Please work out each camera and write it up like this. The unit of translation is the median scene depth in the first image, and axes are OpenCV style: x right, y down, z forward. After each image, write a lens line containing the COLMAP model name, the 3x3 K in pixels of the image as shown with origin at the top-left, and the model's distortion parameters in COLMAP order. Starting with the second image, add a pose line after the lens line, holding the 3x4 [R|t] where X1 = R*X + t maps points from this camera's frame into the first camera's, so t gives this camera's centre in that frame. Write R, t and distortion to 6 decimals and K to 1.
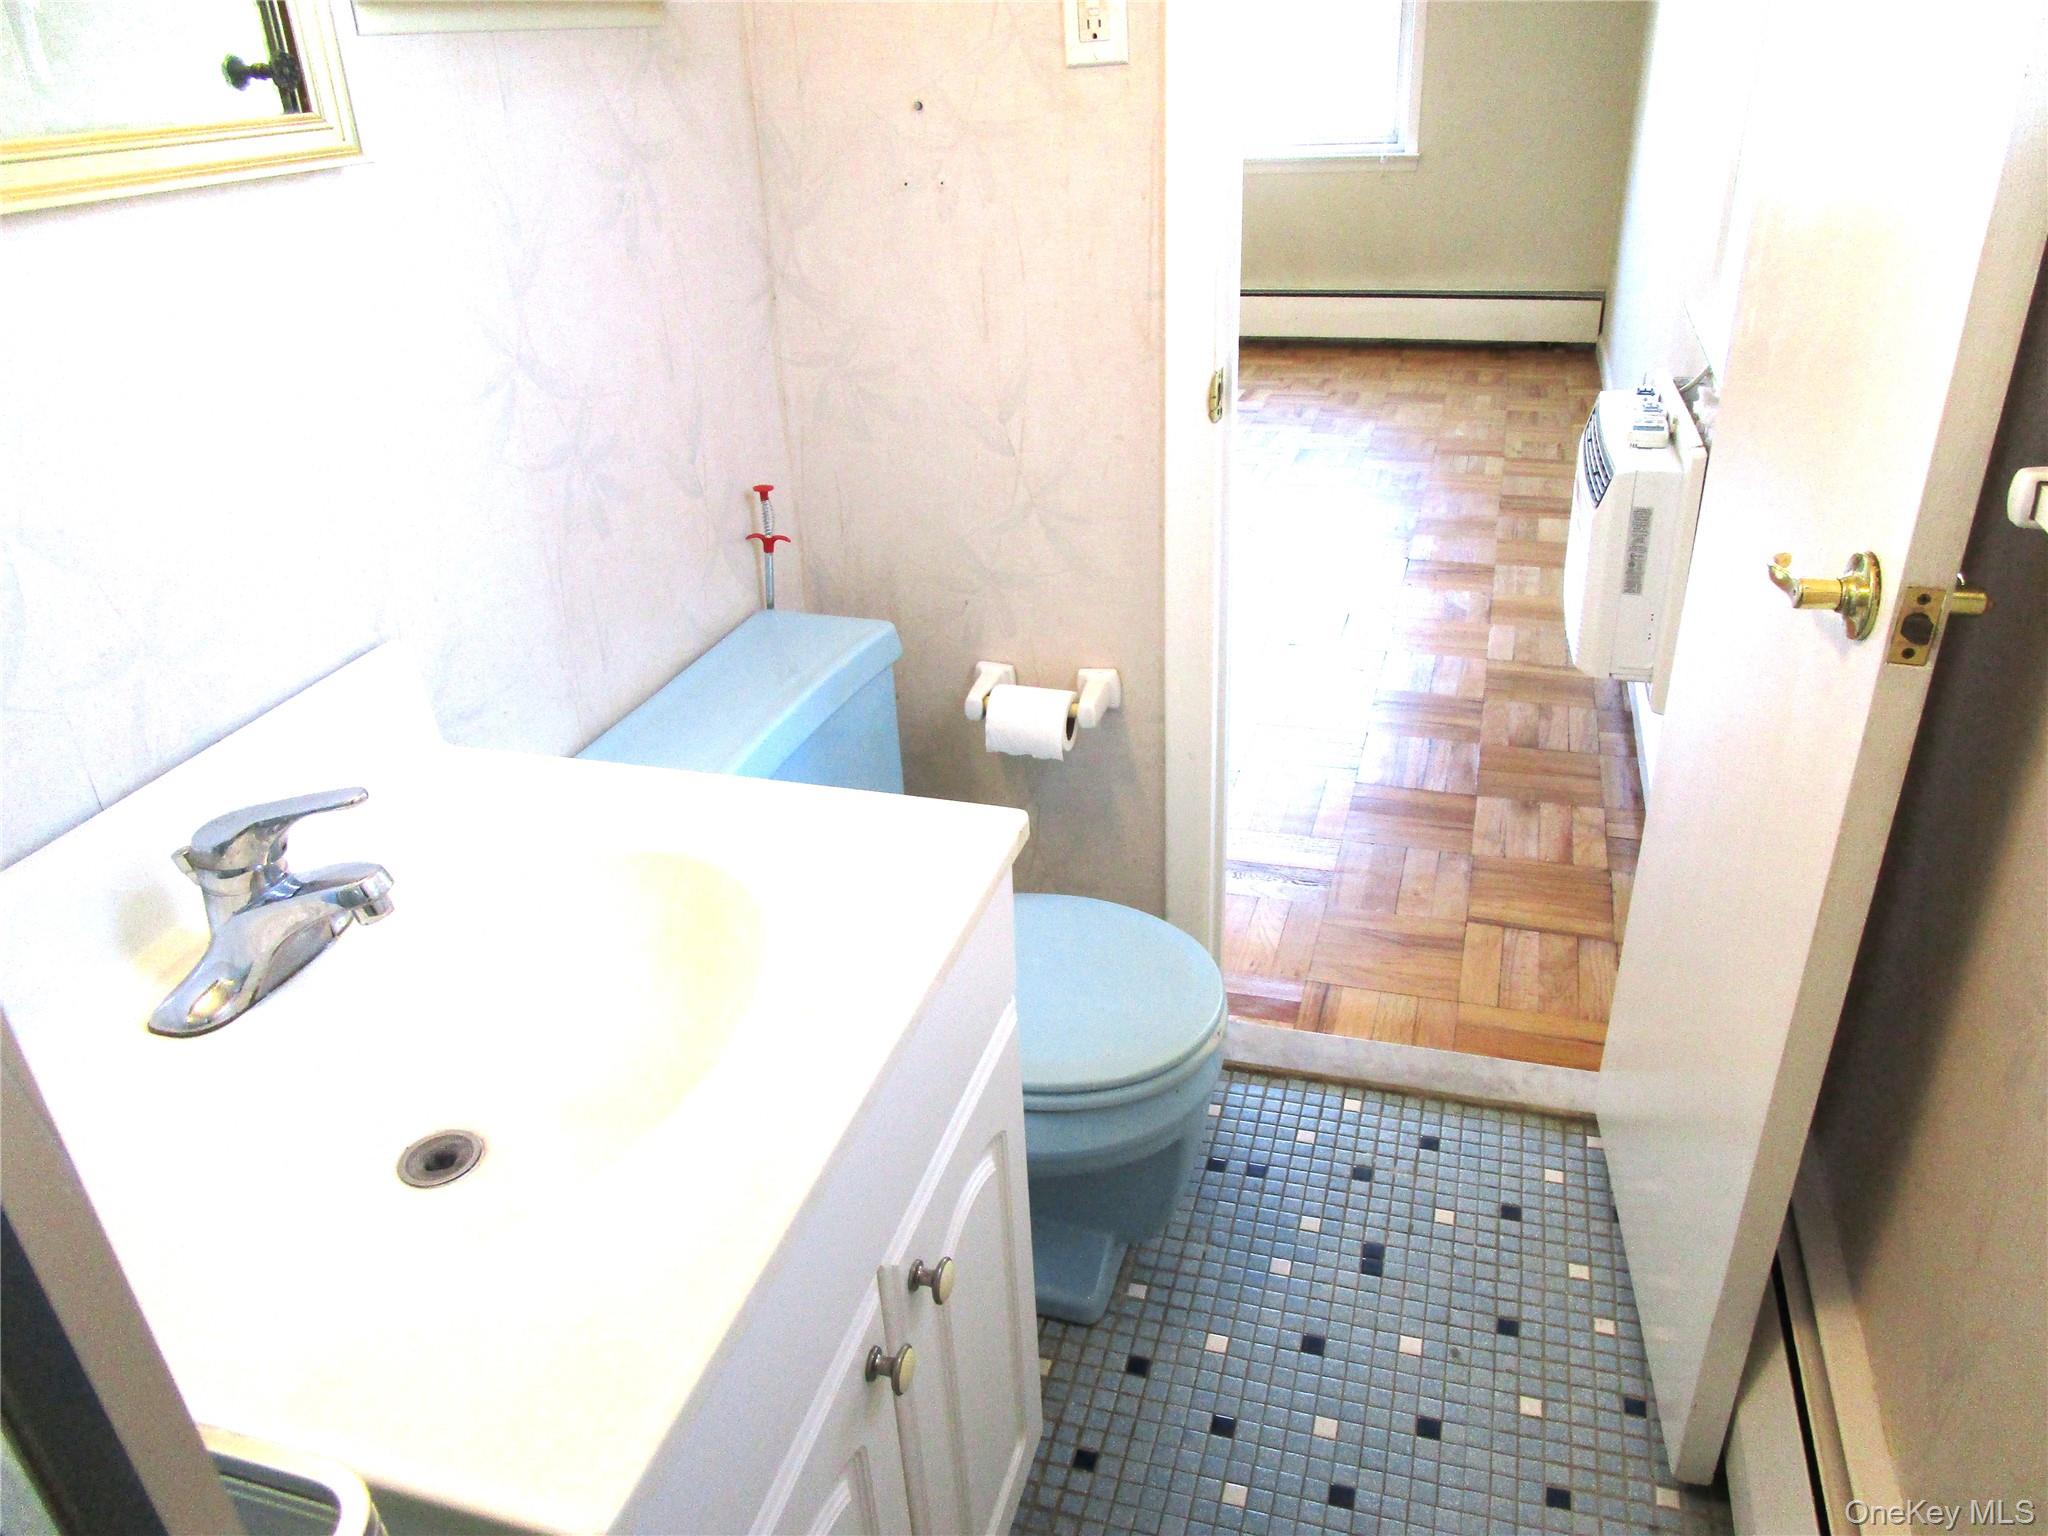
lens RADIAL K [[1463.7, 0, 1024.0], [0, 1463.7, 768.0], [0, 0, 1]] dist [-0.015901, 0.003316]
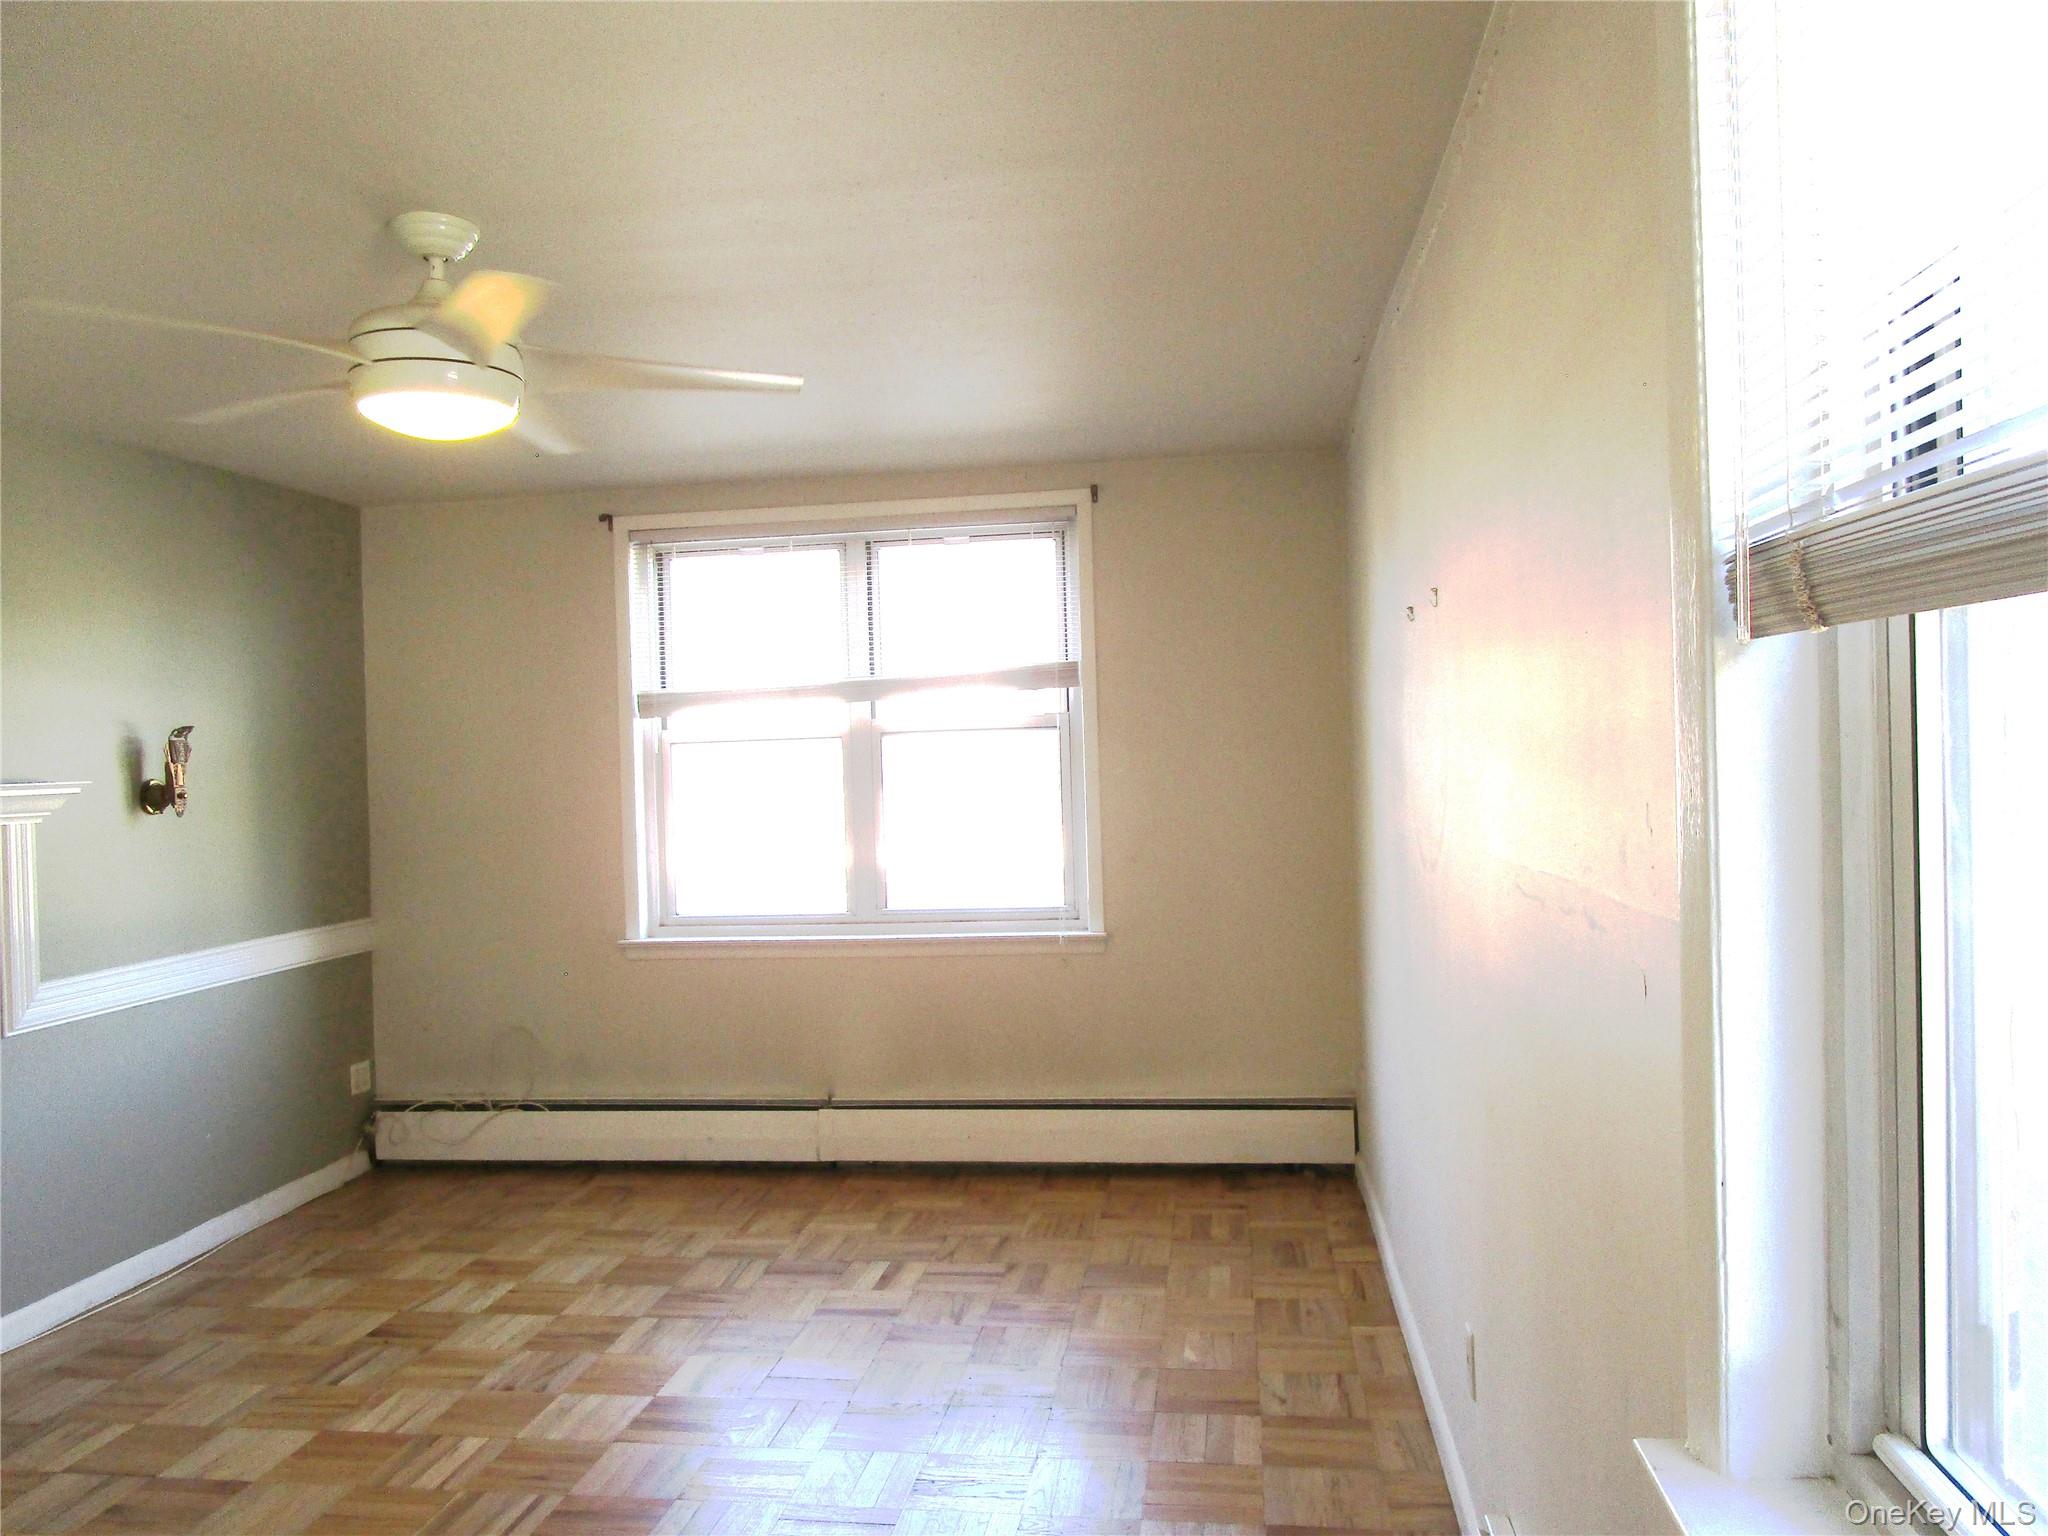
lens RADIAL K [[1463.7, 0, 1024.0], [0, 1463.7, 768.0], [0, 0, 1]] dist [-0.015901, 0.003316]
pose [[0.986681, 0.005066, 0.162589, 0.105978], [0.069456, 0.890701, -0.449252, -0.160112], [-0.147094, 0.454561, 0.878486, 0.285473]]
